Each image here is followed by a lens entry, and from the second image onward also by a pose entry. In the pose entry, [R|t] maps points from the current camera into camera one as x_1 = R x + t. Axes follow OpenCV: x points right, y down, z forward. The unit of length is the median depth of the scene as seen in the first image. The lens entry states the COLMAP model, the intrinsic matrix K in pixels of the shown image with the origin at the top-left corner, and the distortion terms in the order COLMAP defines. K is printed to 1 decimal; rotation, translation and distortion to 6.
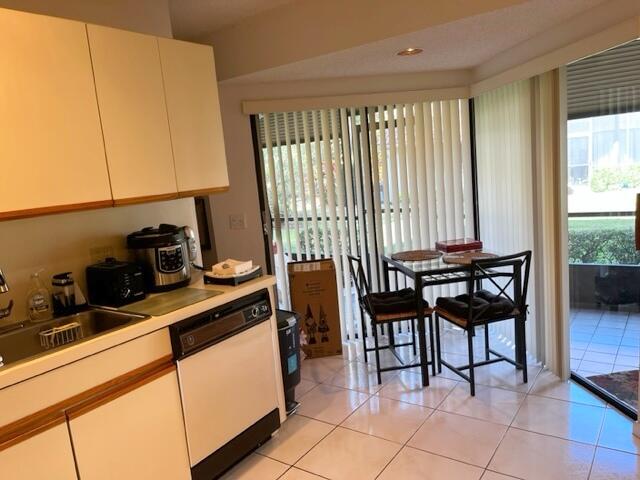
lens RADIAL K [[483.5, 0, 325.0], [0, 483.5, 243.2], [0, 0, 1]] dist [0.055308, -0.091184]
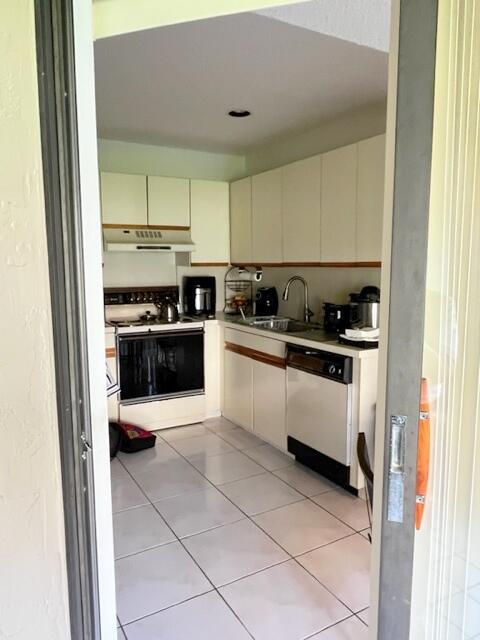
lens RADIAL K [[461.1, 0, 240.0], [0, 461.1, 320.0], [0, 0, 1]] dist [0.003290, 0.000299]
pose [[-0.431043, 0.197434, -0.880467, 0.908938], [-0.091835, 0.961103, 0.260475, -0.241877], [0.897646, 0.193133, -0.396146, 1.211430]]
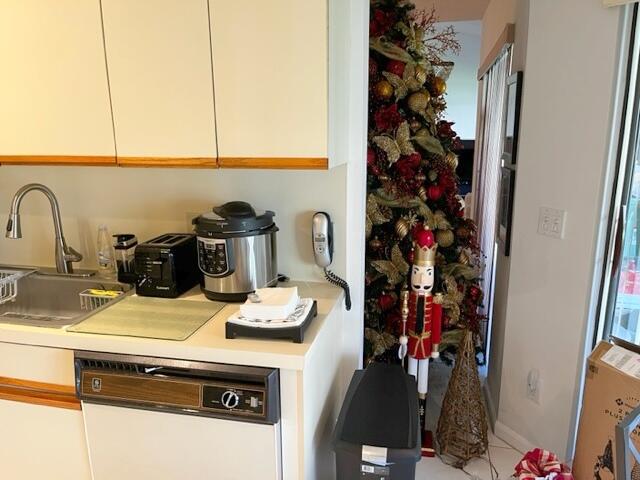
lens RADIAL K [[483.5, 0, 325.0], [0, 483.5, 243.2], [0, 0, 1]] dist [0.055308, -0.091184]
pose [[0.375805, 0.283206, -0.882363, 0.320673], [-0.168173, 0.957190, 0.235596, -0.166782], [0.911311, 0.059851, 0.407344, 0.859866]]
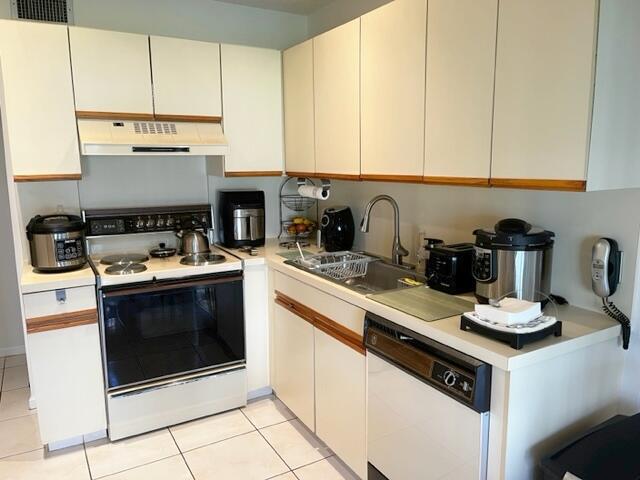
lens RADIAL K [[487.0, 0, 315.3], [0, 487.0, 238.7], [0, 0, 1]] dist [0.074140, -0.096336]
pose [[-0.434594, 0.227215, -0.871494, 0.456135], [-0.093061, 0.951144, 0.294389, -0.206581], [0.895806, 0.209042, -0.392217, 1.049759]]
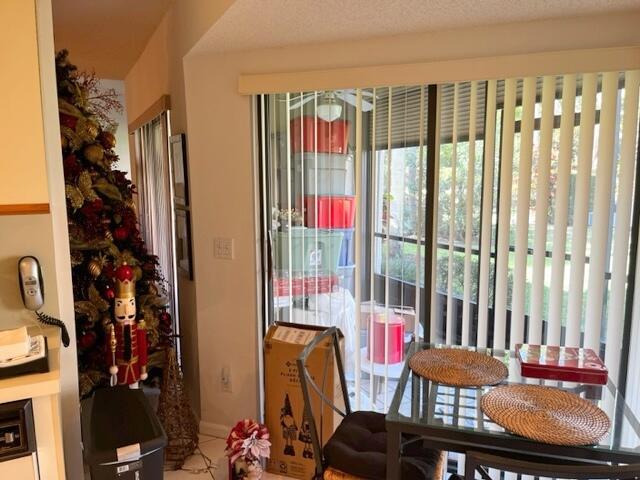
lens RADIAL K [[483.5, 0, 325.0], [0, 483.5, 243.2], [0, 0, 1]] dist [0.055308, -0.091184]
pose [[0.888880, 0.134207, -0.438043, 0.398891], [-0.134620, 0.990435, 0.030276, -0.144799], [0.437916, 0.032057, 0.898444, 0.674034]]
